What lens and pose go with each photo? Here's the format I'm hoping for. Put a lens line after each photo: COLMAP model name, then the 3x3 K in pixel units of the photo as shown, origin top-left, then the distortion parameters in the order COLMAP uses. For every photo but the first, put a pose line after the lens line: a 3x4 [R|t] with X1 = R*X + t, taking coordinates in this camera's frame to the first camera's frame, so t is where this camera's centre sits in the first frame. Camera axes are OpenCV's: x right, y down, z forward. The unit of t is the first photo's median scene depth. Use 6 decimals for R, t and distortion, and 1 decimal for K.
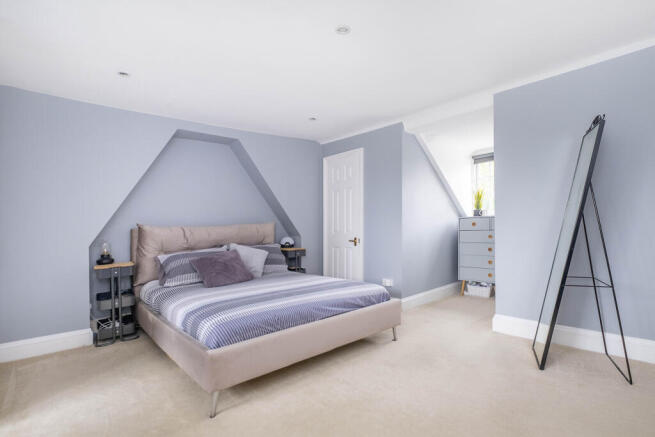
lens RADIAL K [[312.4, 0, 327.5], [0, 312.4, 218.5], [0, 0, 1]] dist [-0.000453, -0.000034]
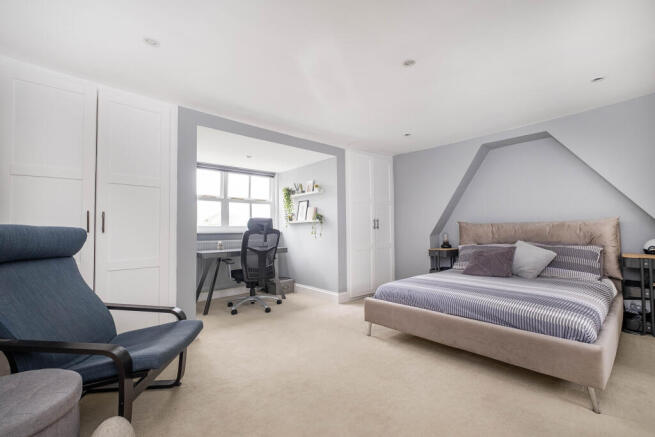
lens RADIAL K [[286.5, 0, 327.5], [0, 286.5, 218.5], [0, 0, 1]] dist [-0.000035, 0.000125]
pose [[0.030954, 0.000325, -0.999521, 0.666131], [0.052522, 0.998618, 0.001951, -0.030362], [0.998140, -0.052557, 0.030894, 0.367184]]
